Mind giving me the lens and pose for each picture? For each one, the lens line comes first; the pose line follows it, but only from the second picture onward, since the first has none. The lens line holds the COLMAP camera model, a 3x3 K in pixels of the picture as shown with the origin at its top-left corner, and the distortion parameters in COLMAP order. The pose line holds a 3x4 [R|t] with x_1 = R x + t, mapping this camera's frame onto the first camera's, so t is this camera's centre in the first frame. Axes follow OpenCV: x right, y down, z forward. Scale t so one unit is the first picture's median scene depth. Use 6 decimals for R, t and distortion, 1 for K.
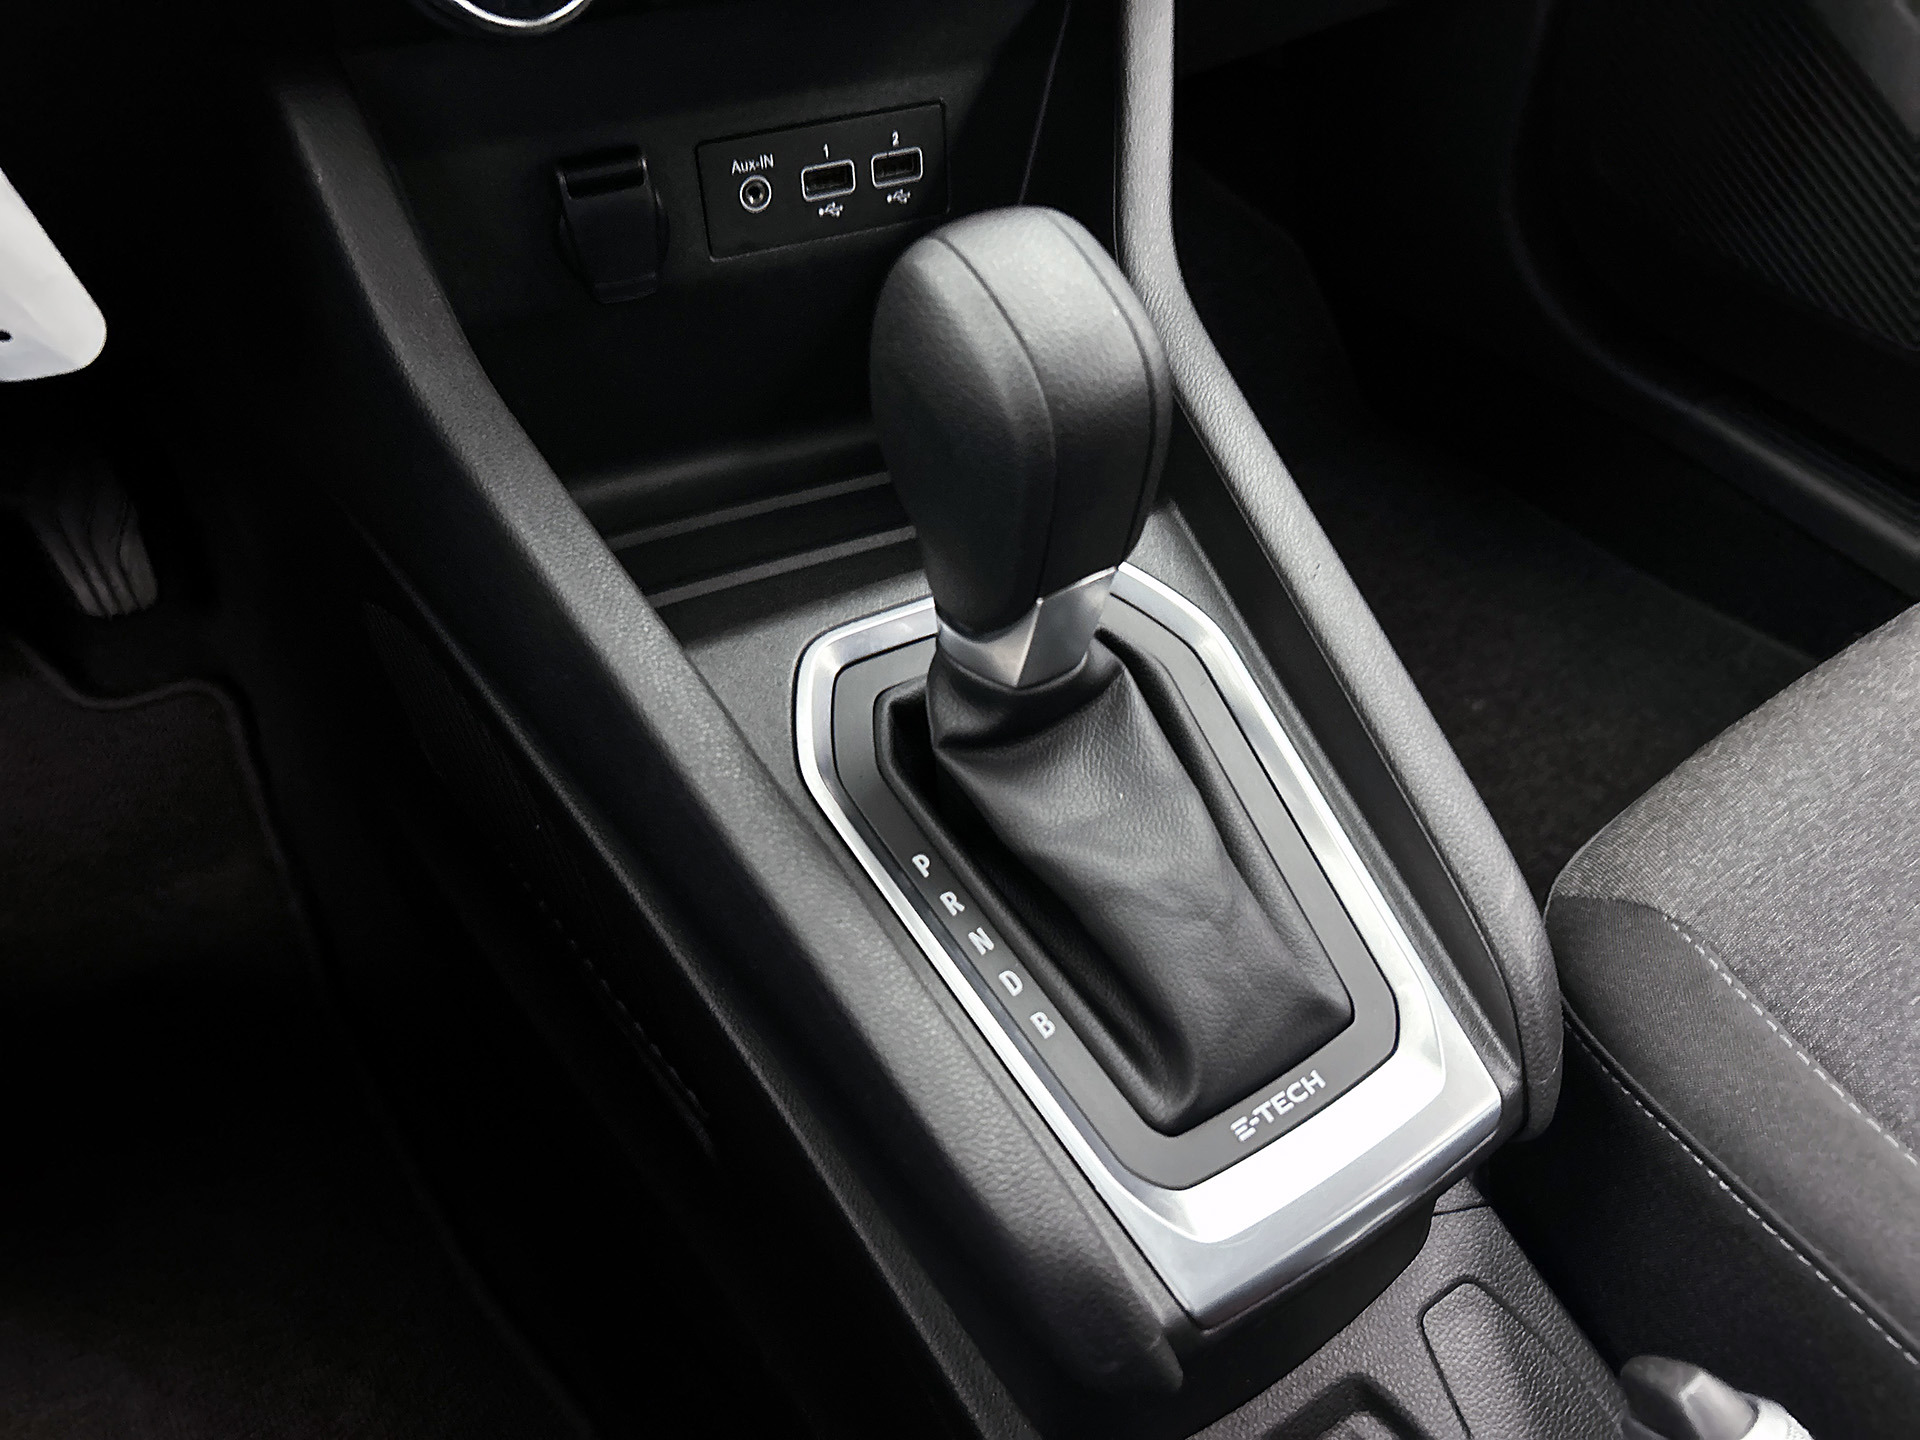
lens RADIAL K [[1470.0, 0, 960.0], [0, 1470.0, 720.0], [0, 0, 1]] dist [0.010480, -0.001225]
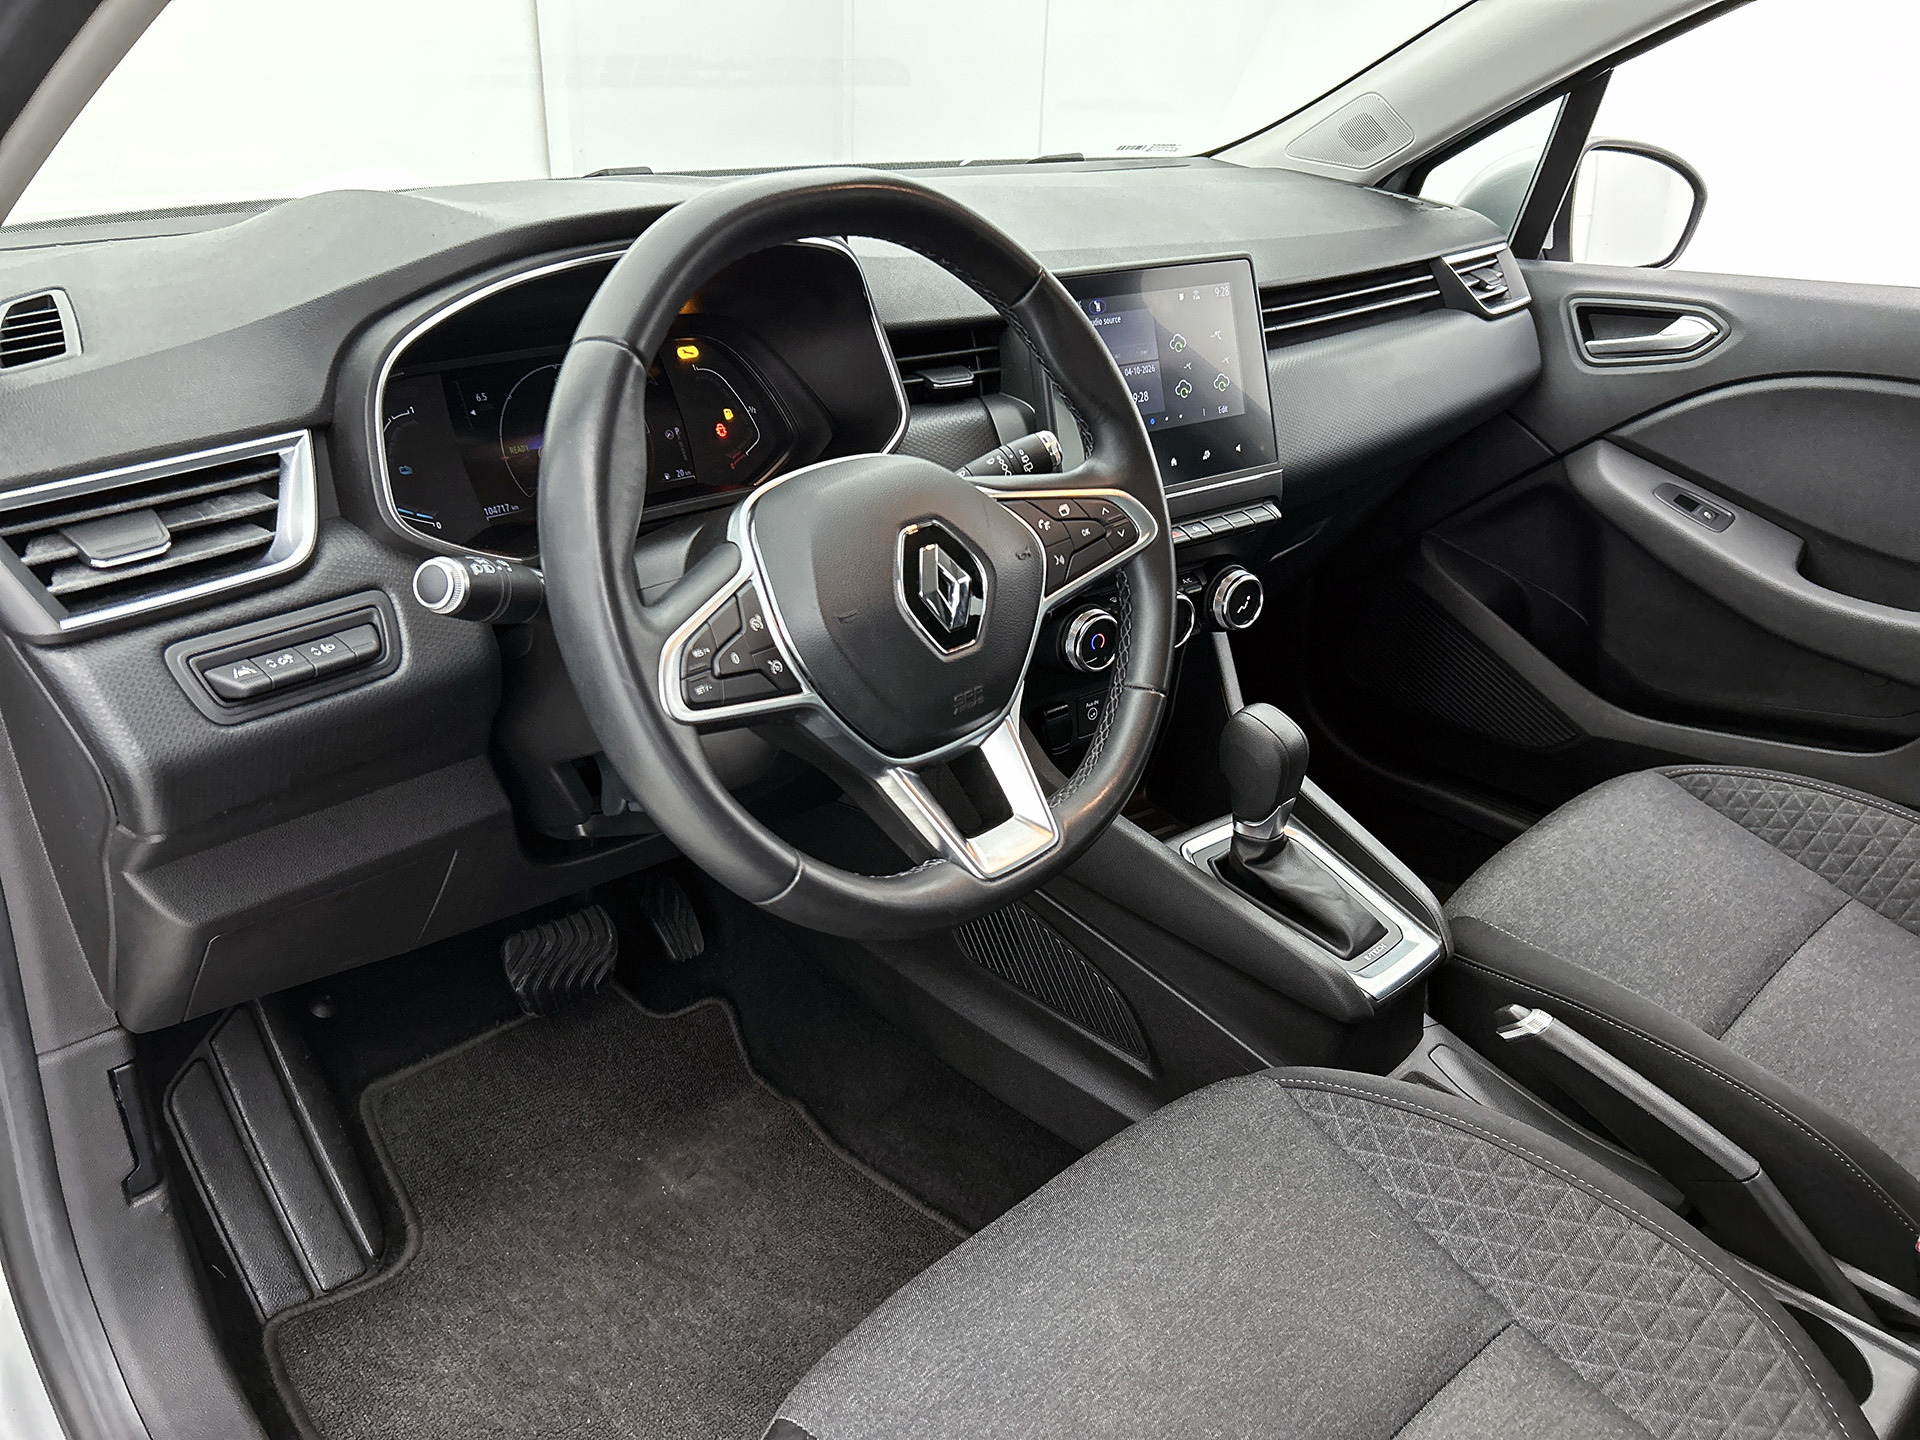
lens RADIAL K [[1460.5, 0, 873.7], [0, 1460.5, 780.6], [0, 0, 1]] dist [0.006796, 0.002265]
pose [[0.985907, -0.101754, 0.132792, -0.905330], [0.138408, 0.941983, -0.305796, 0.528254], [-0.093972, 0.319866, 0.942791, -1.472224]]
